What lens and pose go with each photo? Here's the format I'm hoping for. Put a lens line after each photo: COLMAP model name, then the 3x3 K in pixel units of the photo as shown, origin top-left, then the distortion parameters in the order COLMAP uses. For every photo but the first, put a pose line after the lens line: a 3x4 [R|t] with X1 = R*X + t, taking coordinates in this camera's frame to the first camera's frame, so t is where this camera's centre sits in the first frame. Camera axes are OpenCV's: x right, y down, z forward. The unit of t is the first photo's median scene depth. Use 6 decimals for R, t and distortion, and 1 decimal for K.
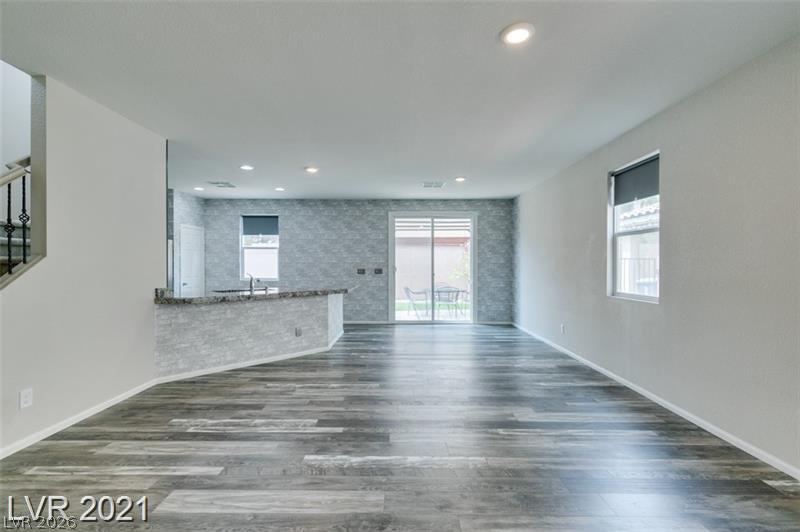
lens RADIAL K [[362.8, 0, 395.6], [0, 362.8, 264.4], [0, 0, 1]] dist [0.003657, -0.000347]
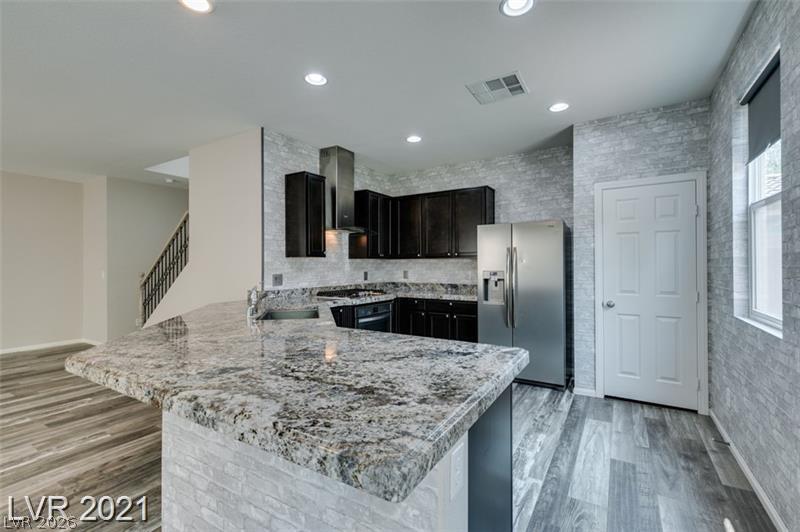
lens RADIAL K [[362.8, 0, 398.0], [0, 362.8, 263.7], [0, 0, 1]] dist [0.003657, -0.000347]
pose [[-0.517662, -0.003832, -0.855577, -0.019715], [0.002550, 0.999979, -0.006021, 0.001110], [0.855581, -0.005299, -0.517641, 1.010211]]
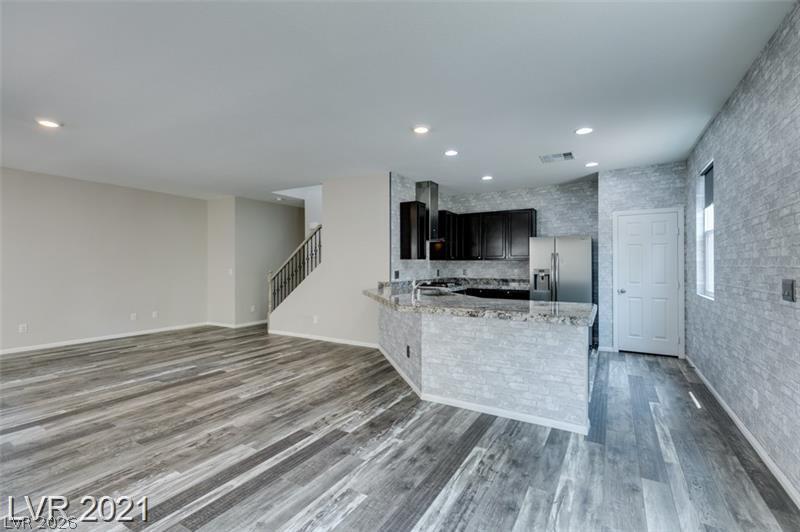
lens RADIAL K [[362.8, 0, 398.6], [0, 362.8, 264.3], [0, 0, 1]] dist [0.003657, -0.000347]
pose [[-0.502675, -0.004246, -0.864465, 0.294386], [-0.000202, 0.999988, -0.004794, 0.002670], [0.864476, -0.002236, -0.502670, 0.978316]]
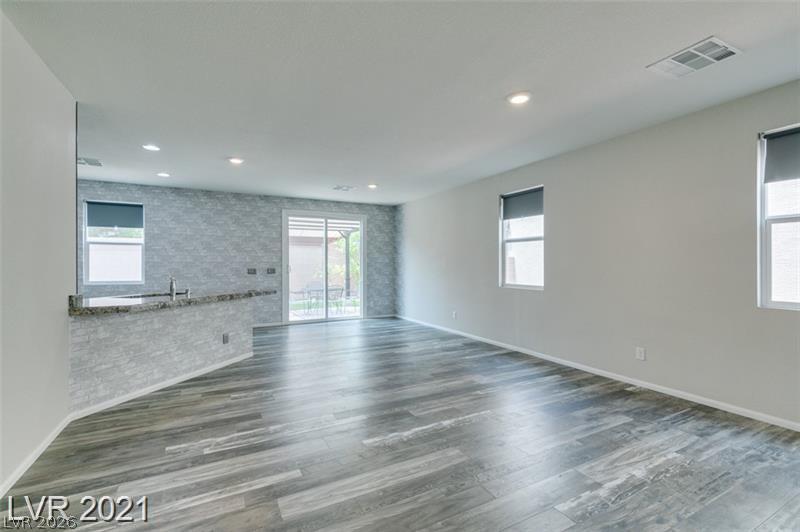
lens RADIAL K [[362.8, 0, 398.3], [0, 362.8, 259.5], [0, 0, 1]] dist [0.003657, -0.000347]
pose [[0.879018, 0.003589, 0.476775, -0.229355], [0.001816, 0.999939, -0.010875, 0.000048], [-0.476785, 0.010425, 0.878958, -0.000730]]
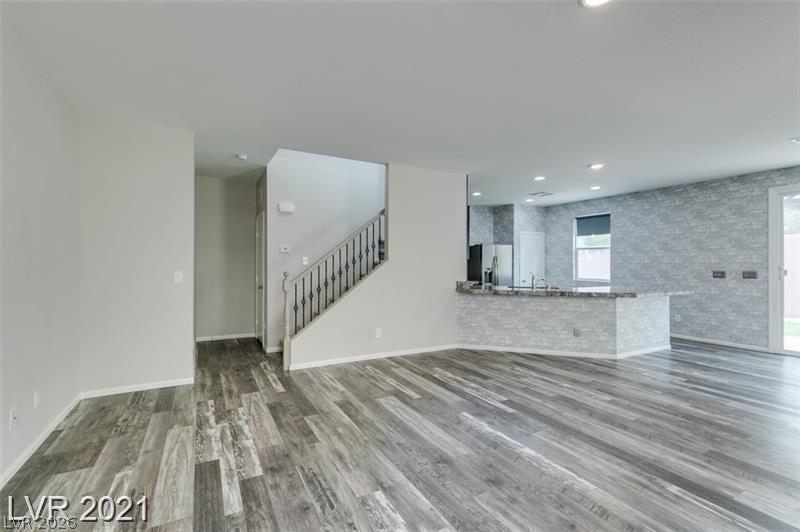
lens RADIAL K [[362.8, 0, 398.0], [0, 362.8, 263.7], [0, 0, 1]] dist [0.003657, -0.000347]
pose [[0.486232, 0.000213, -0.873830, 0.264815], [-0.001315, 0.999999, -0.000488, -0.001526], [0.873829, 0.001386, 0.486232, 0.053831]]
